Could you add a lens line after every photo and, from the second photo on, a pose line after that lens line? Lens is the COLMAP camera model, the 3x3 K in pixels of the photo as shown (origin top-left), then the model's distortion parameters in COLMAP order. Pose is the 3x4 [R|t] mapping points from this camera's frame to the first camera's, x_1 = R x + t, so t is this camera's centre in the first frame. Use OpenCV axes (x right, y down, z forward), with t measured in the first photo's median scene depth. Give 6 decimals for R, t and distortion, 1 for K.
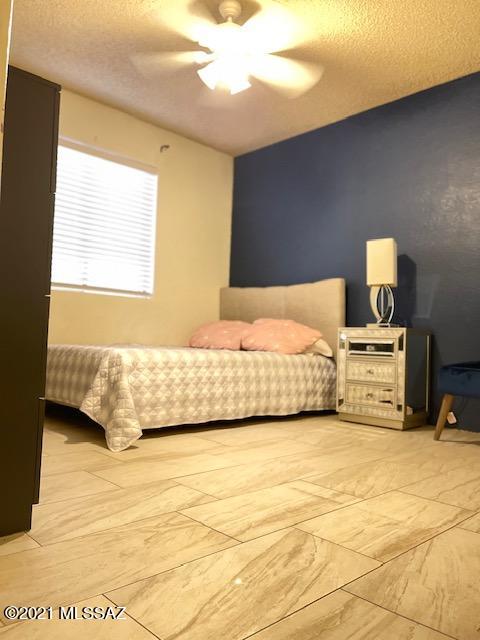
lens RADIAL K [[491.1, 0, 241.0], [0, 491.1, 323.6], [0, 0, 1]] dist [0.071027, -0.089120]
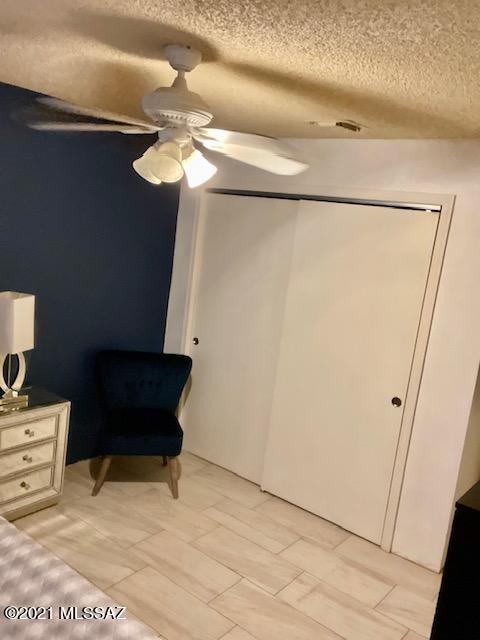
lens RADIAL K [[558.7, 0, 238.5], [0, 558.7, 321.7], [0, 0, 1]] dist [0.010825, 0.010438]
pose [[-0.133282, -0.221689, 0.965966, -1.278805], [-0.170794, 0.965217, 0.197951, -0.737739], [-0.976251, -0.138598, -0.166509, 1.626601]]
